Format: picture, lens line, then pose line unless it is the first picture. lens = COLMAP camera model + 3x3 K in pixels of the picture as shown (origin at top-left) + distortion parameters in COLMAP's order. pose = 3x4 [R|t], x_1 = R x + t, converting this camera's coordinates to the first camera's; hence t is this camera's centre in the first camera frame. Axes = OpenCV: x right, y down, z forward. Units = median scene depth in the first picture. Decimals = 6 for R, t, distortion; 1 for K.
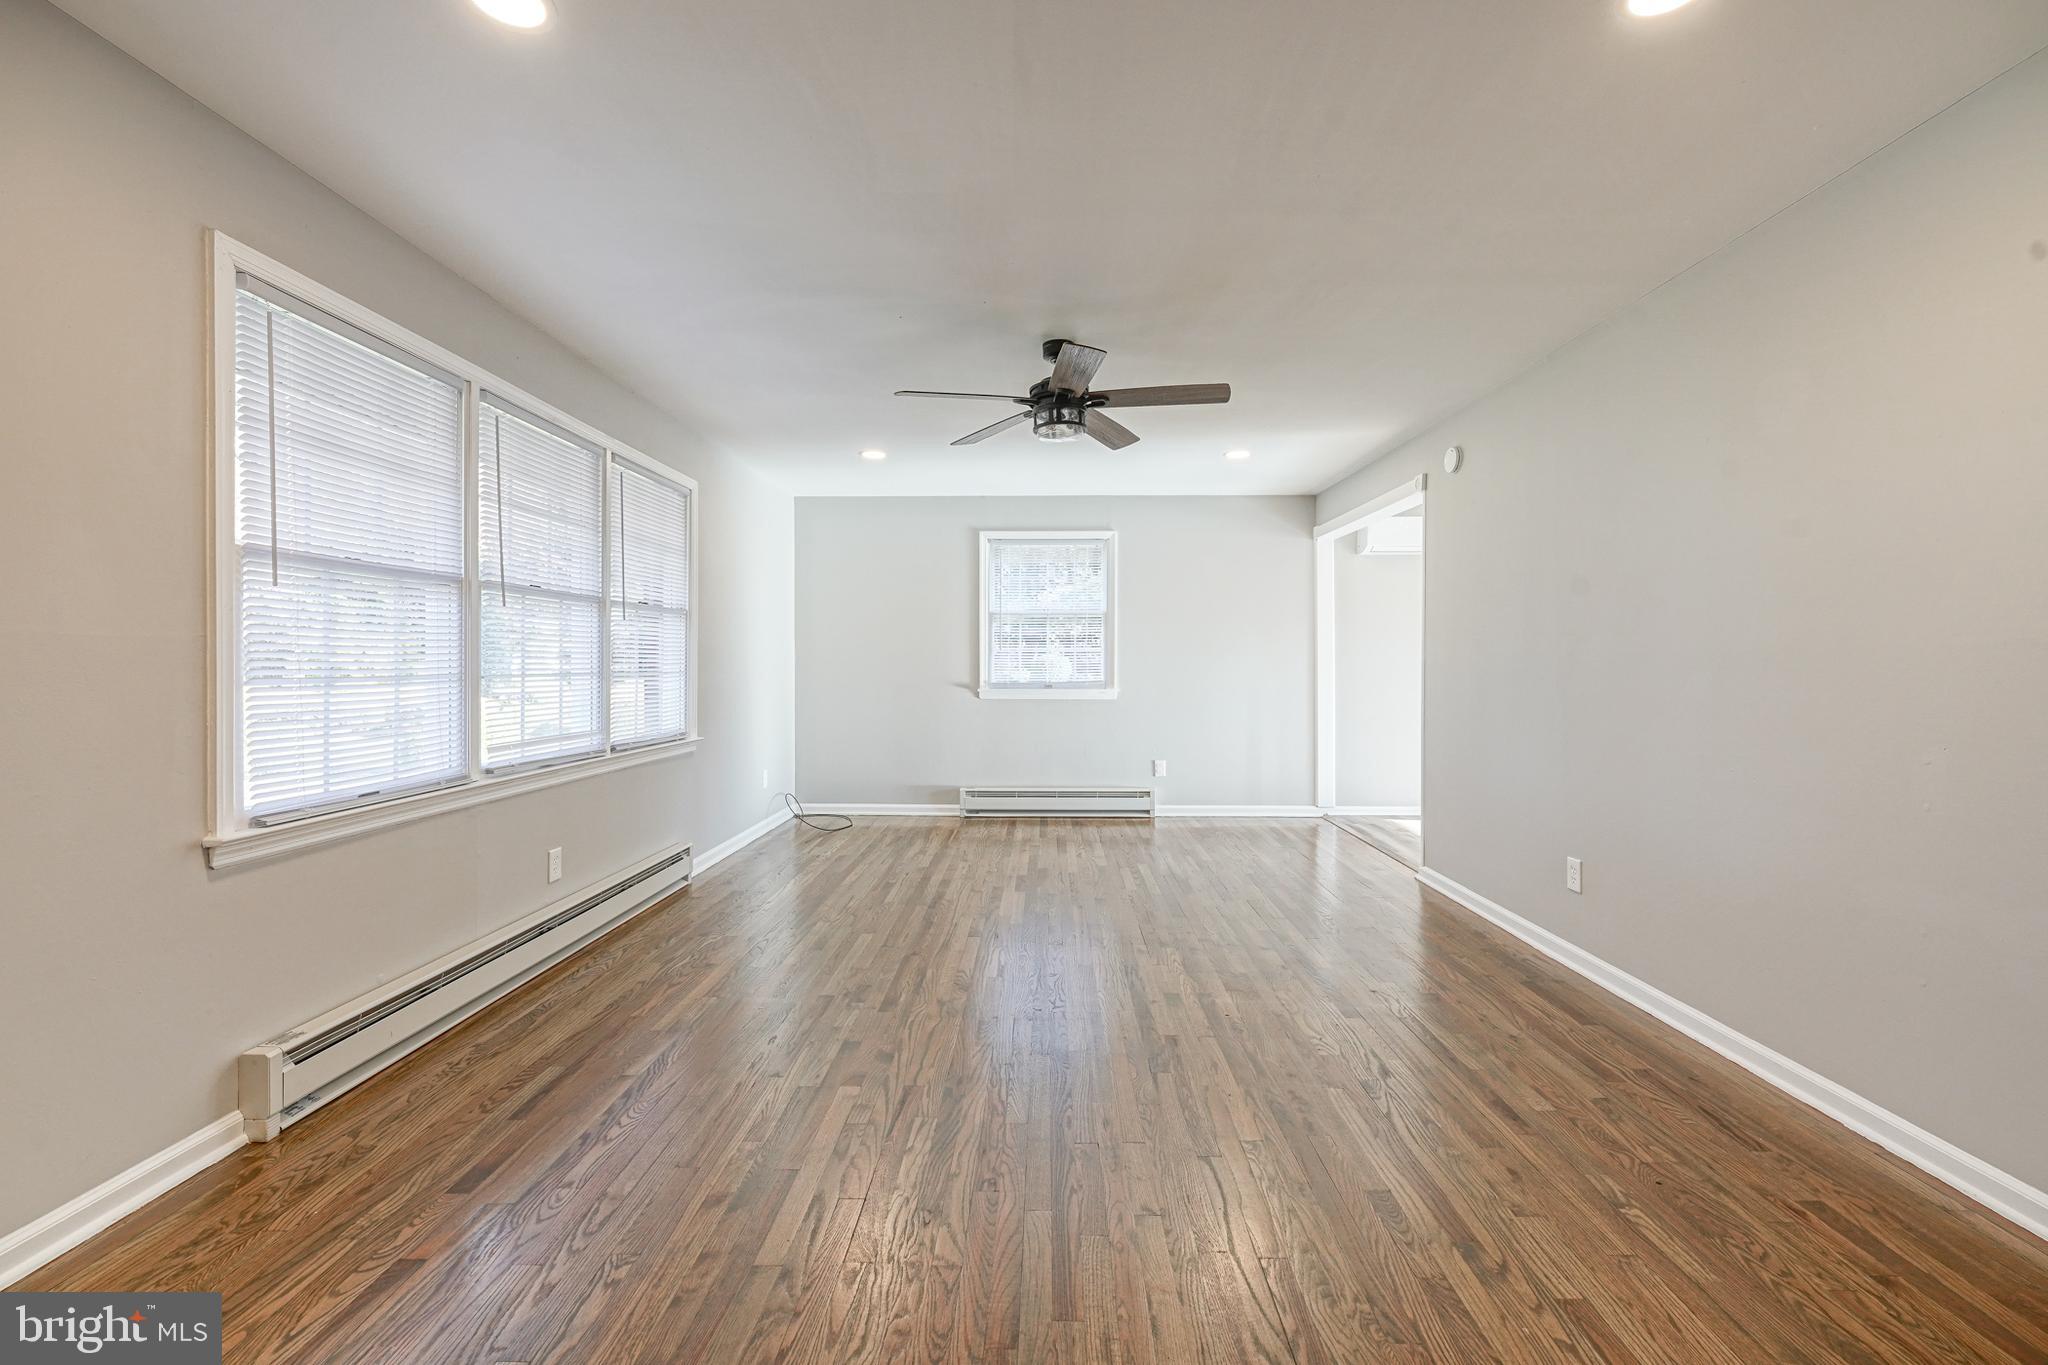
lens RADIAL K [[828.0, 0, 1044.3], [0, 828.0, 672.3], [0, 0, 1]] dist [-0.005739, 0.000896]
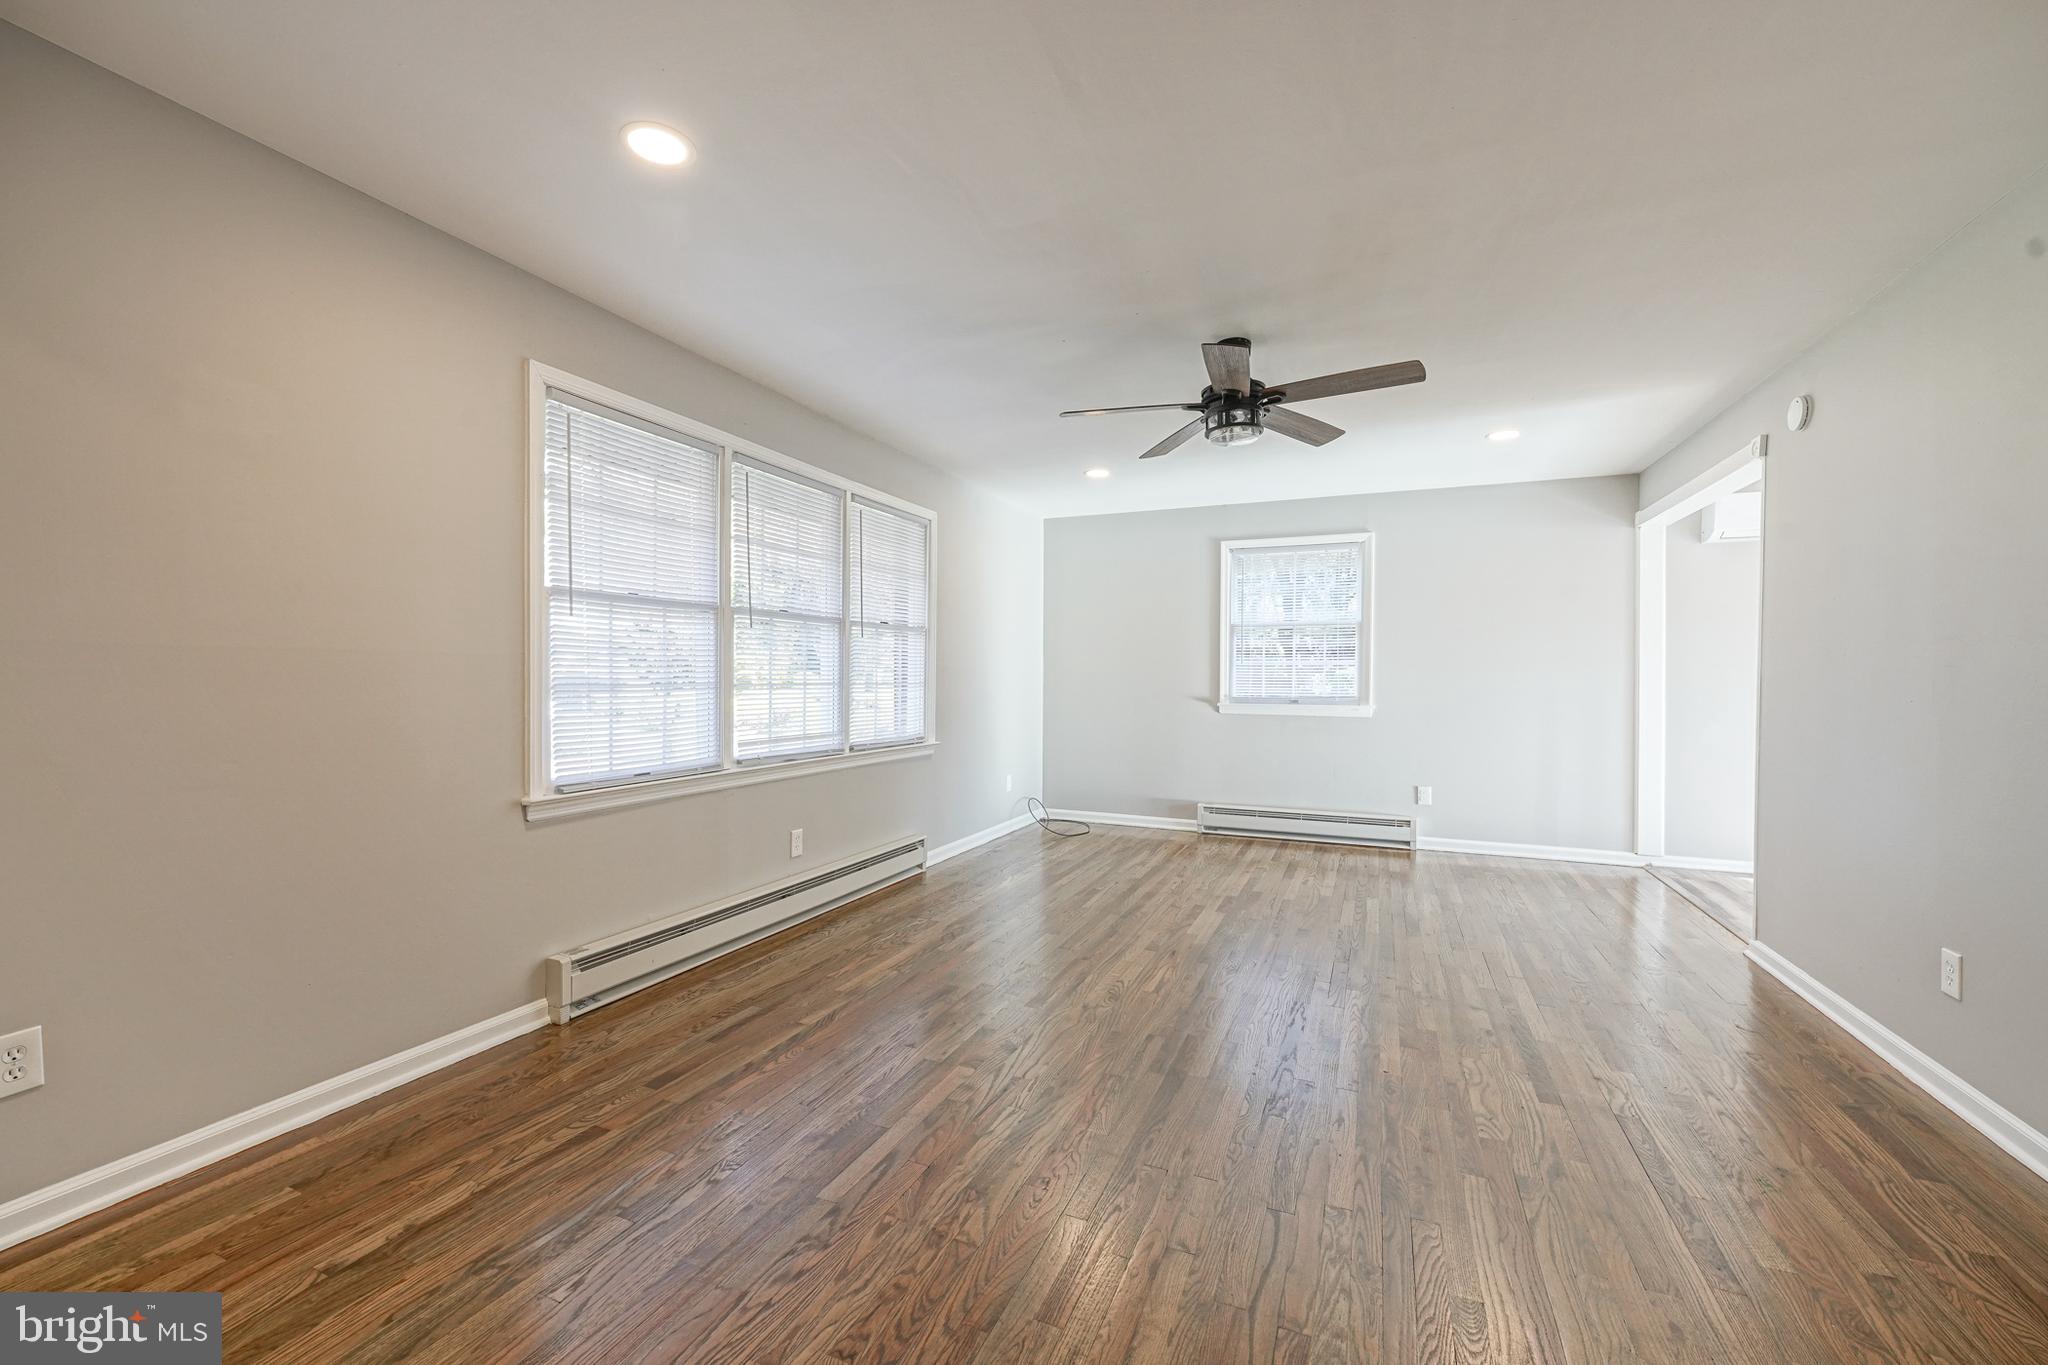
lens RADIAL K [[828.0, 0, 1030.4], [0, 828.0, 690.0], [0, 0, 1]] dist [-0.005739, 0.000896]
pose [[0.921669, 0.011162, -0.387818, 0.203750], [-0.009278, 0.999934, 0.006730, 0.000430], [0.387867, -0.002604, 0.921712, 0.031045]]
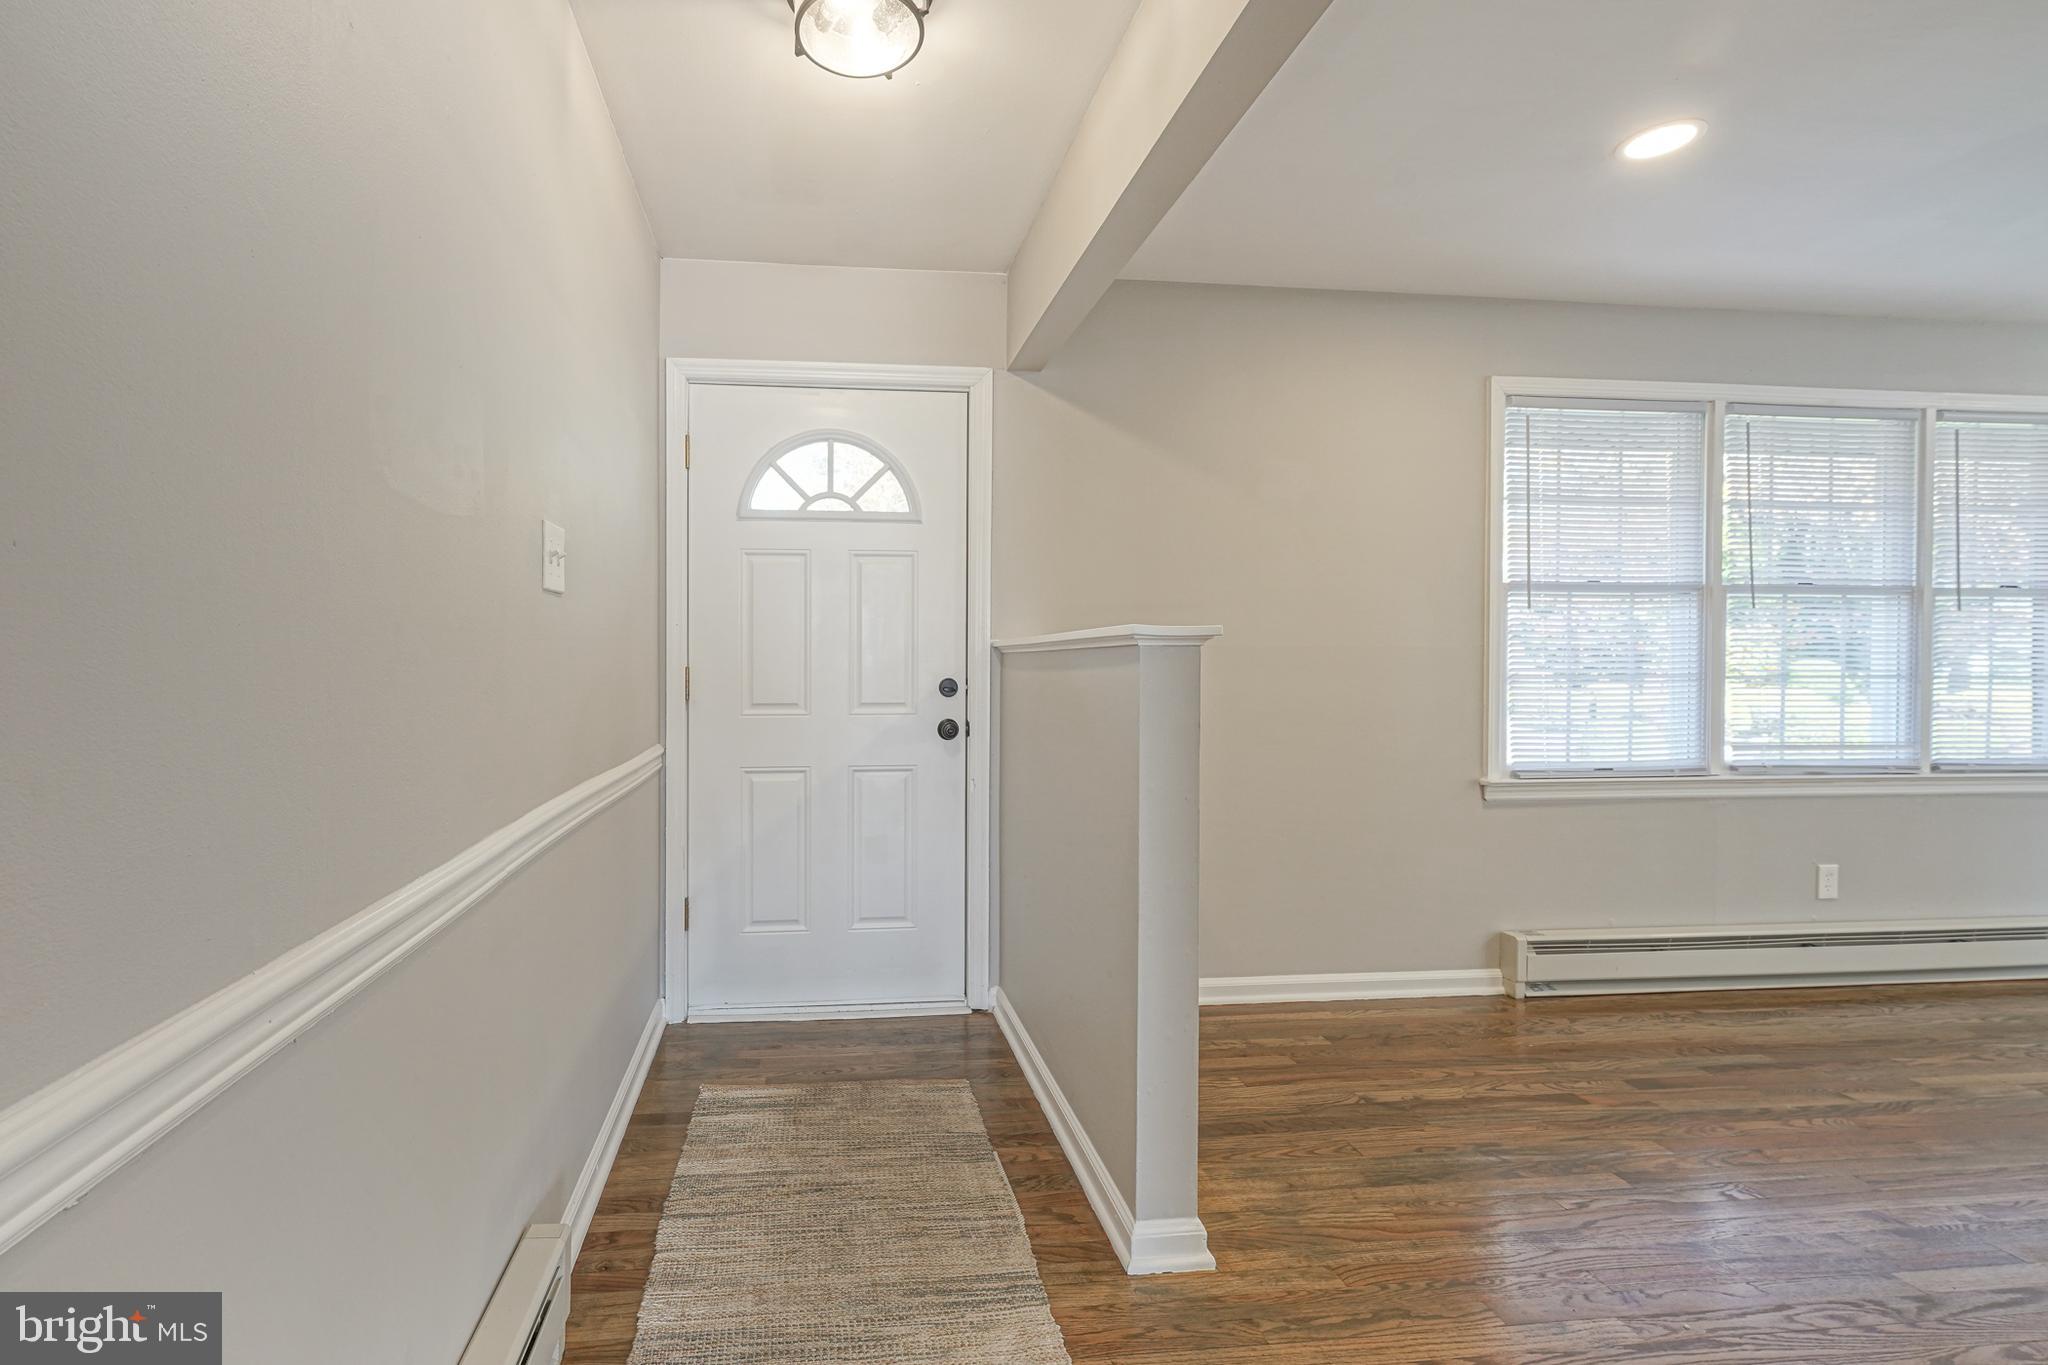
lens RADIAL K [[881.0, 0, 877.6], [0, 881.0, 667.7], [0, 0, 1]] dist [0.003635, -0.000533]
pose [[0.095987, 0.004581, -0.995372, 0.326241], [-0.011881, 0.999923, 0.003456, 0.002729], [0.995312, 0.011494, 0.096034, -0.176892]]
